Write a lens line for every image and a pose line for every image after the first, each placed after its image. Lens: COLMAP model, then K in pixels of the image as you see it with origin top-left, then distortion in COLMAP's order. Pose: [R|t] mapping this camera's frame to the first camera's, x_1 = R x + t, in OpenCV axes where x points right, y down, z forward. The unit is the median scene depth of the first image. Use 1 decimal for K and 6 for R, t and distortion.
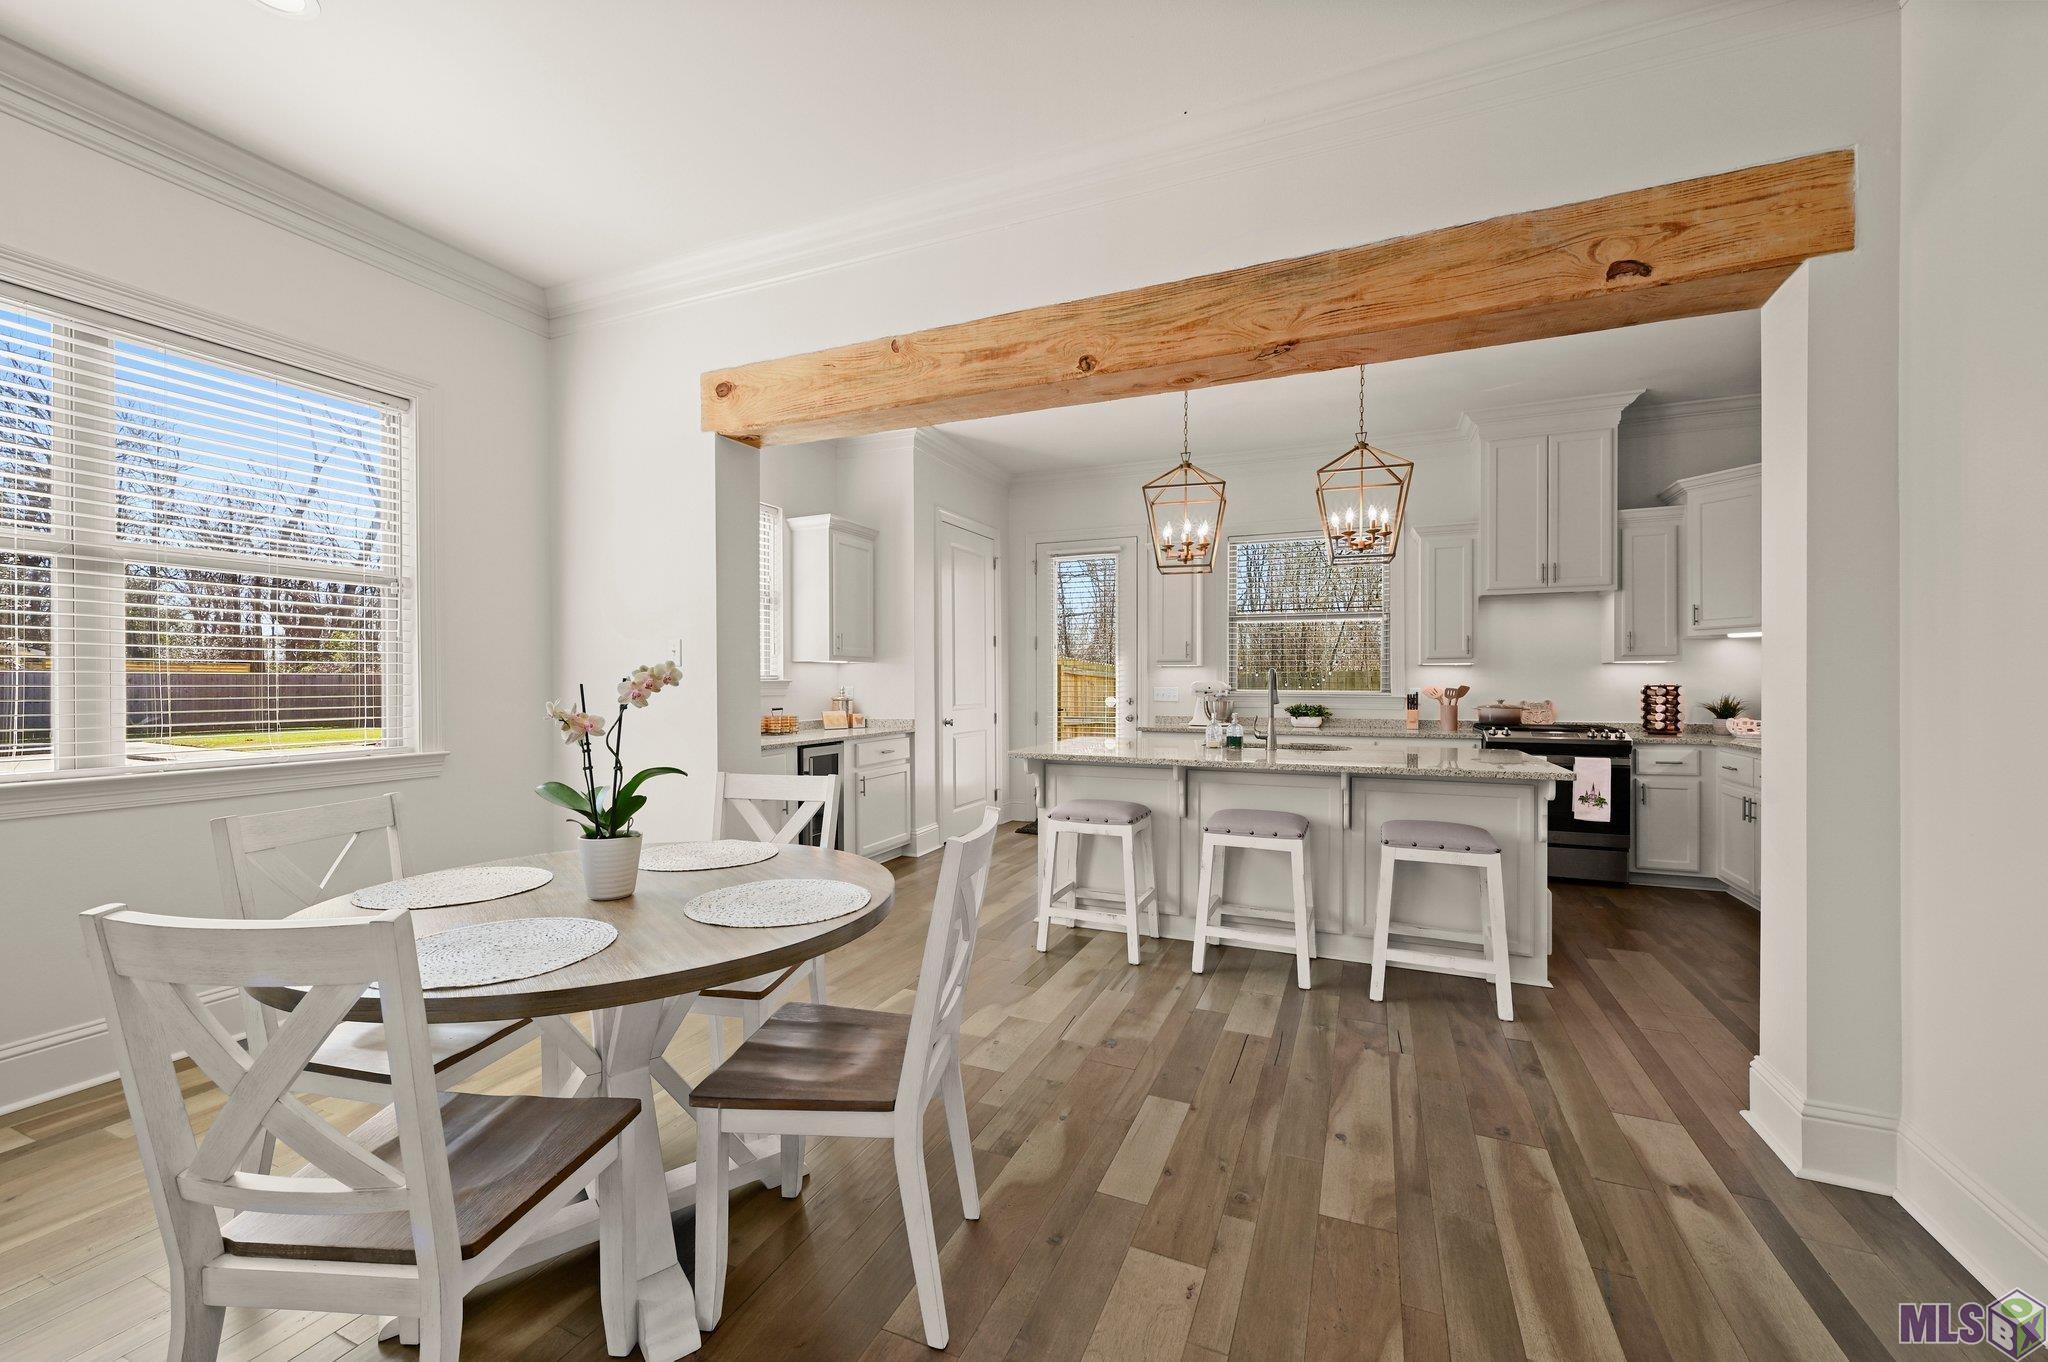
lens RADIAL K [[806.6, 0, 1013.7], [0, 806.6, 686.2], [0, 0, 1]] dist [0.002039, 0.000387]
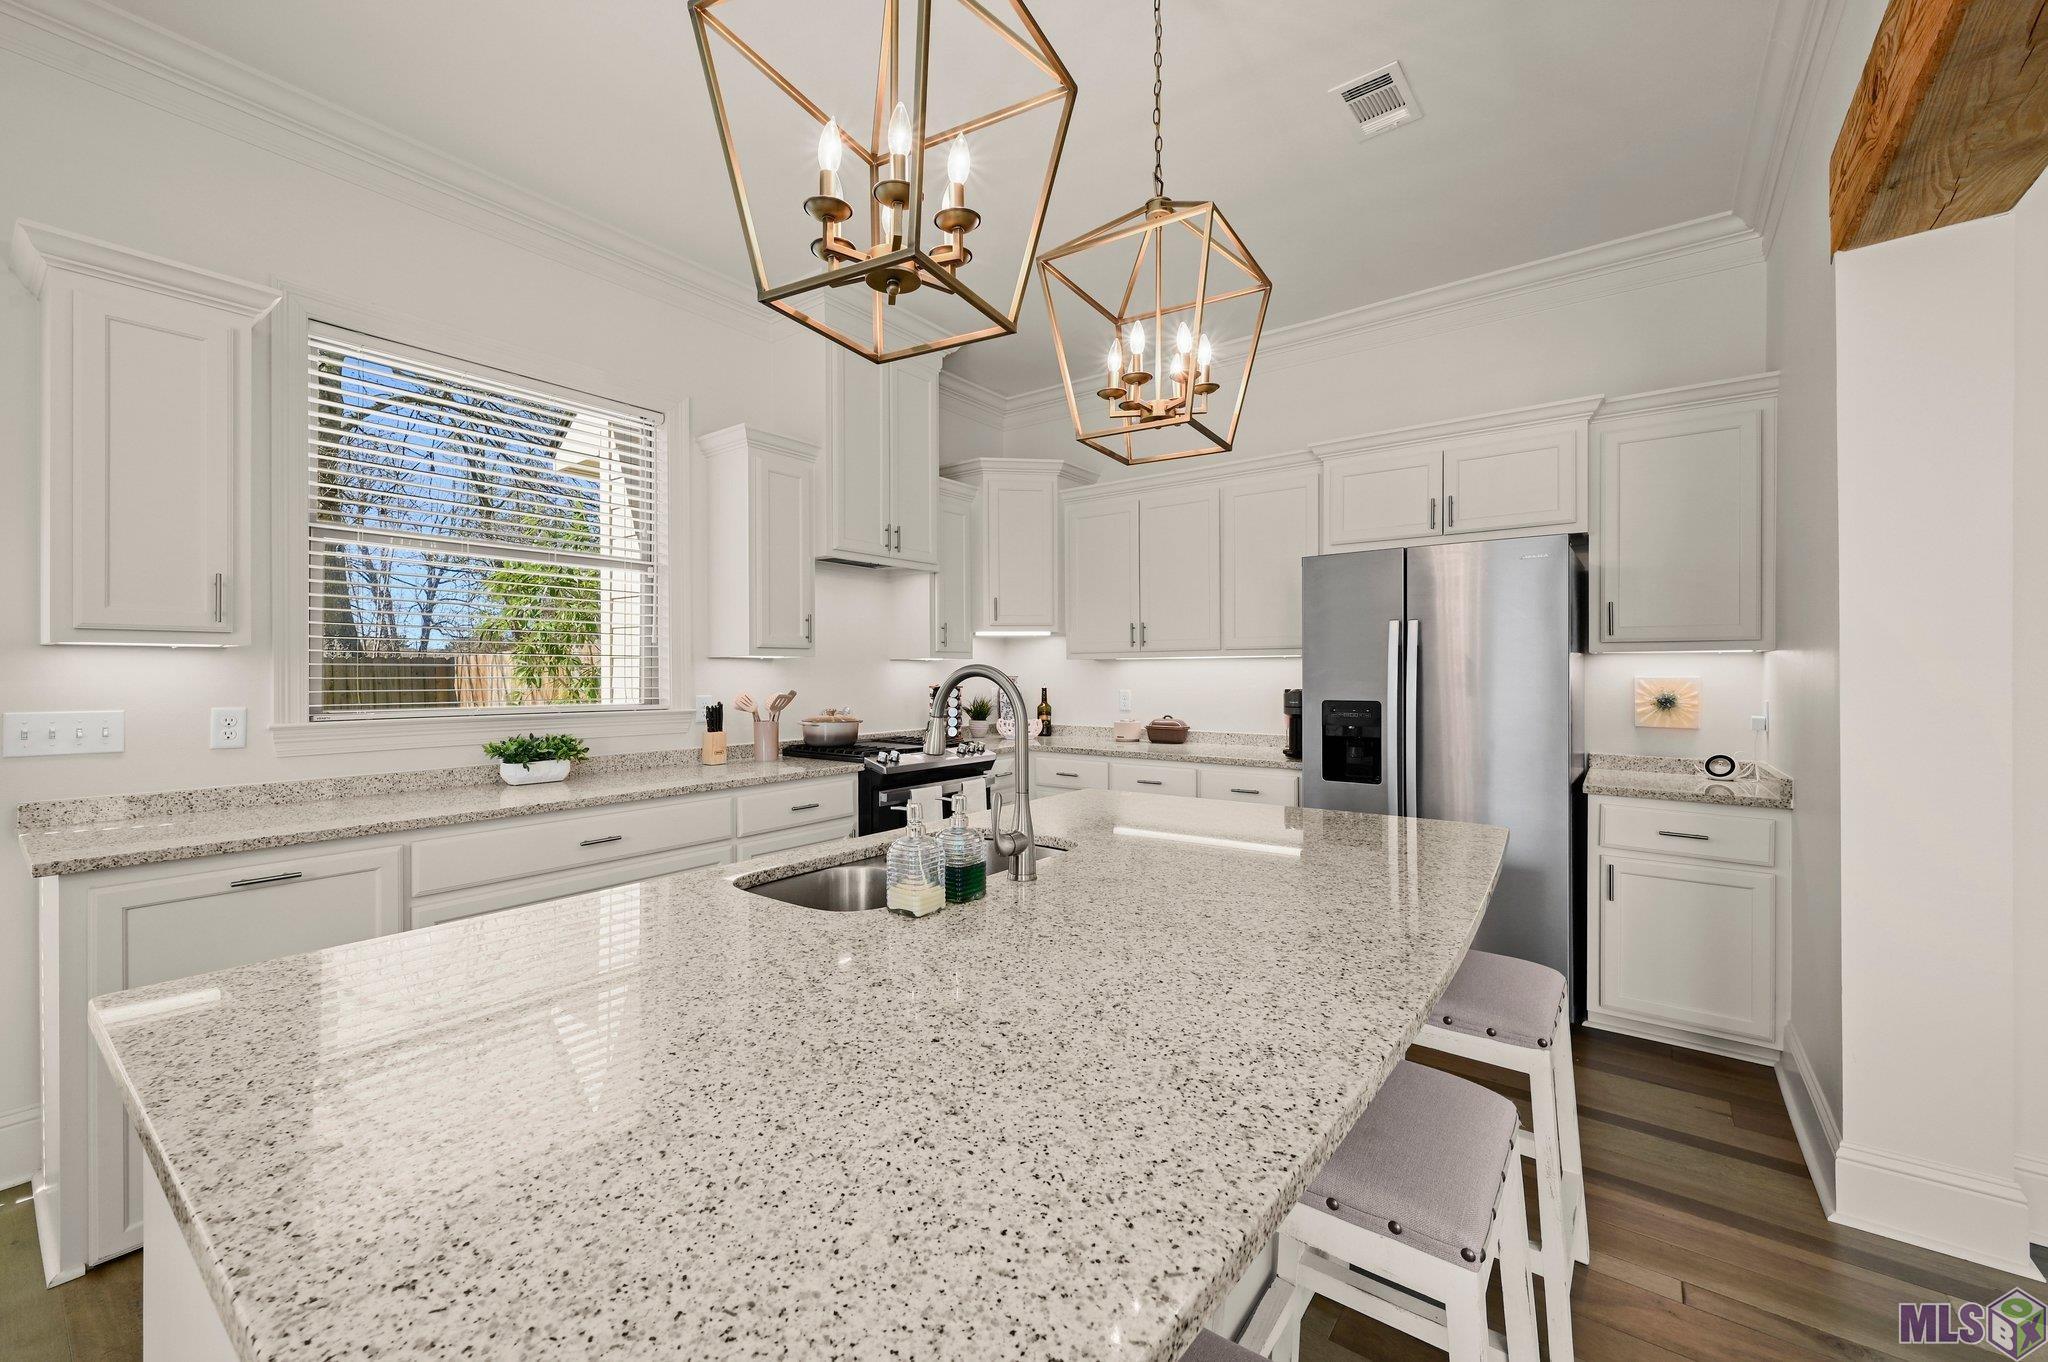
lens RADIAL K [[810.4, 0, 1008.1], [0, 810.4, 673.1], [0, 0, 1]] dist [0.000652, 0.000063]
pose [[0.248191, -0.000329, 0.968711, -0.037496], [0.001456, 0.999999, -0.000033, -0.016843], [-0.968710, 0.001419, 0.248191, 0.781609]]
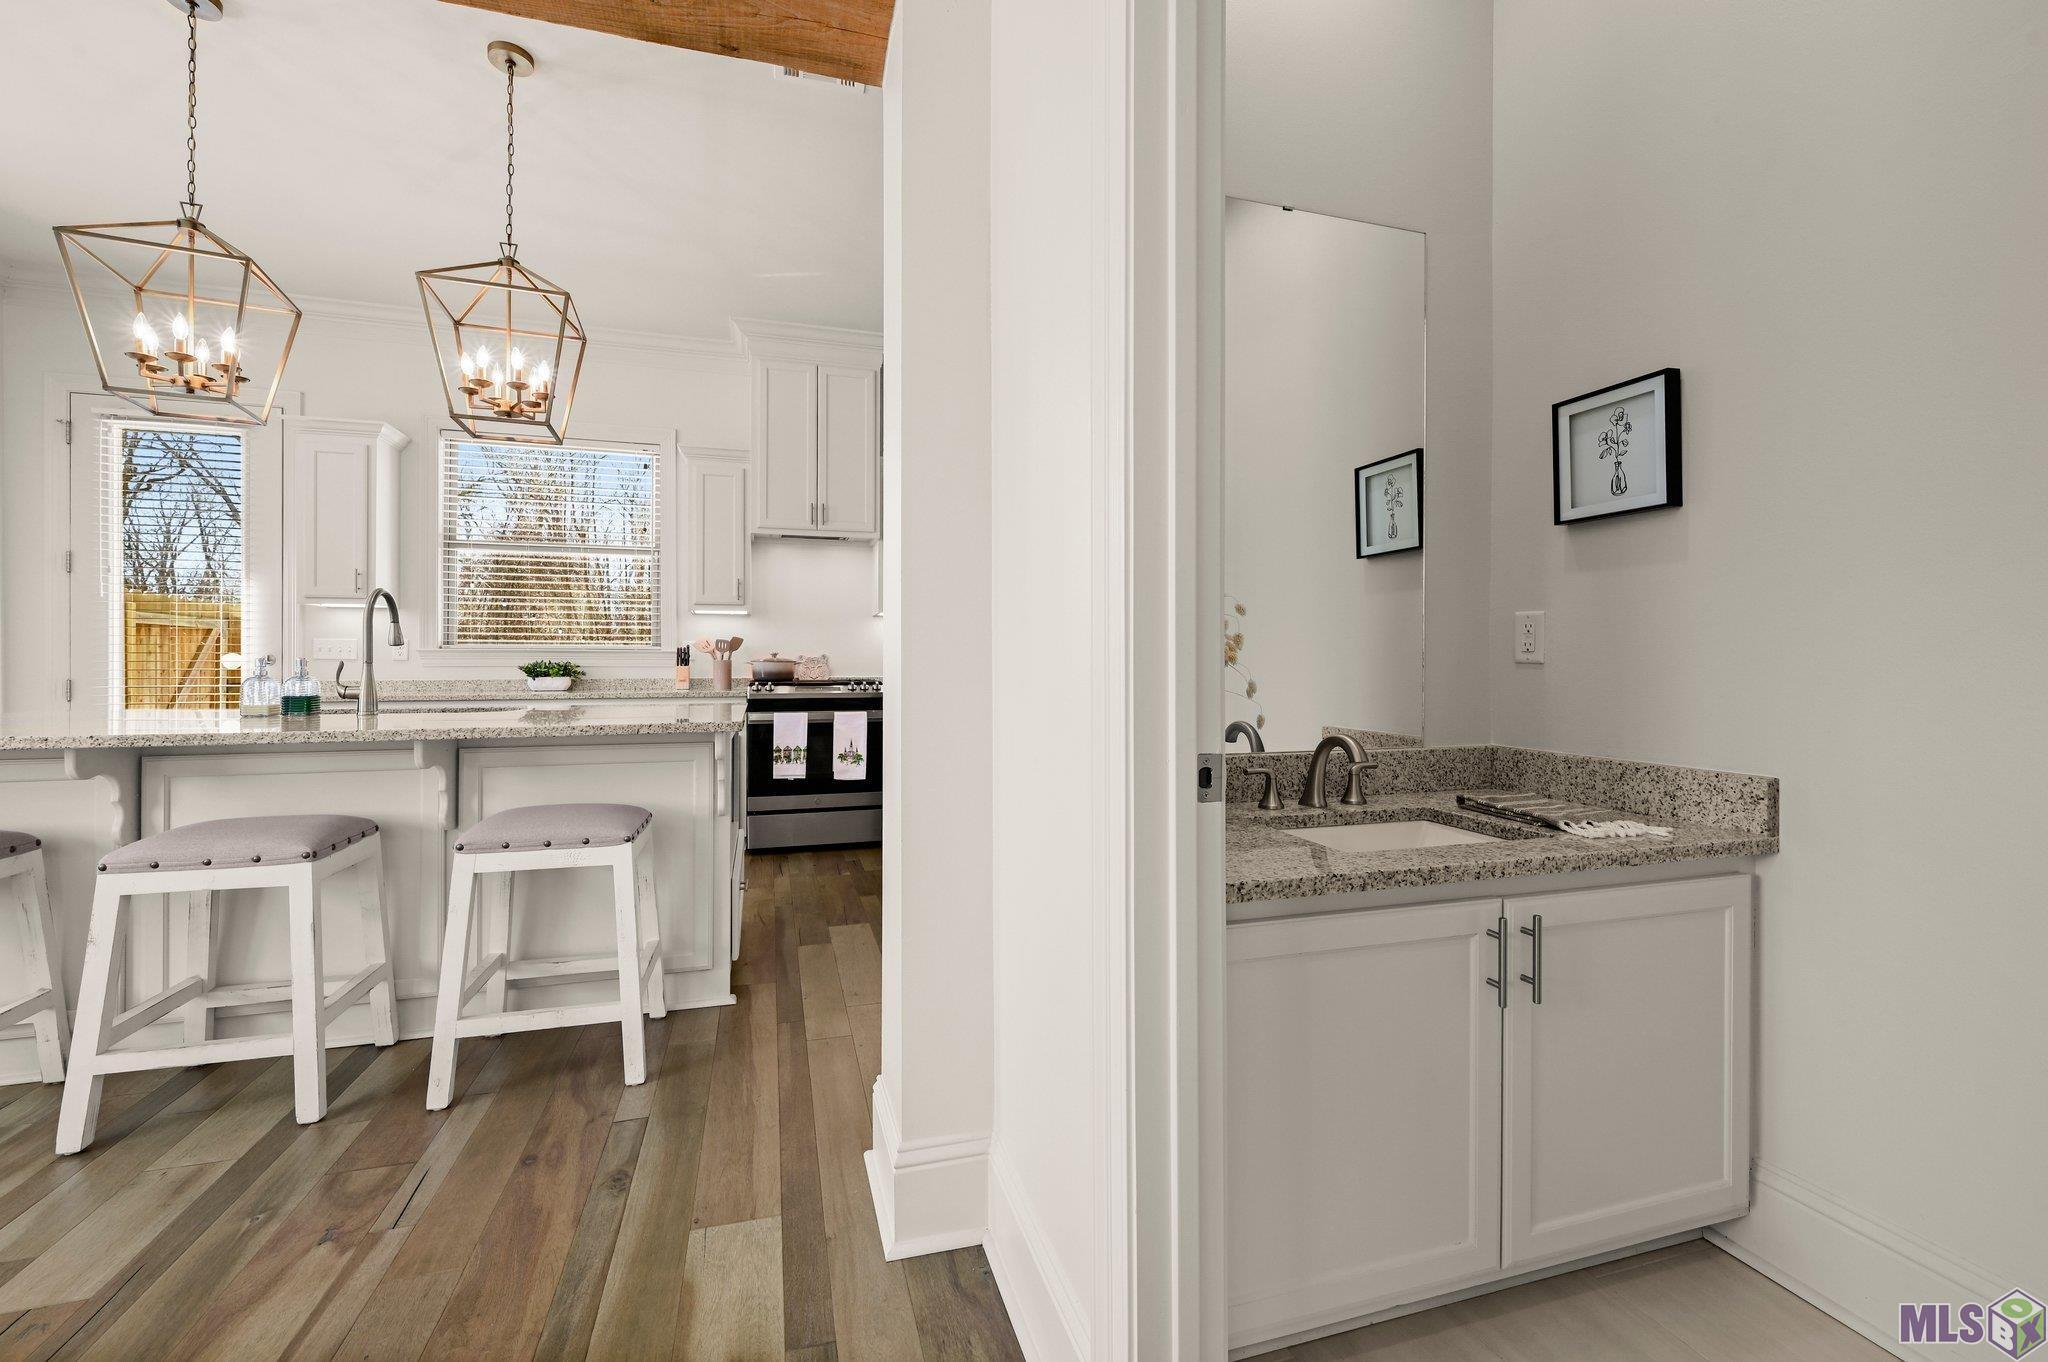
lens RADIAL K [[810.4, 0, 1008.1], [0, 810.4, 673.1], [0, 0, 1]] dist [0.000652, 0.000063]
pose [[0.767220, -0.008193, 0.641332, 0.259528], [0.003900, 0.999960, 0.008109, 0.037289], [-0.641372, -0.003720, 0.767221, 0.168313]]
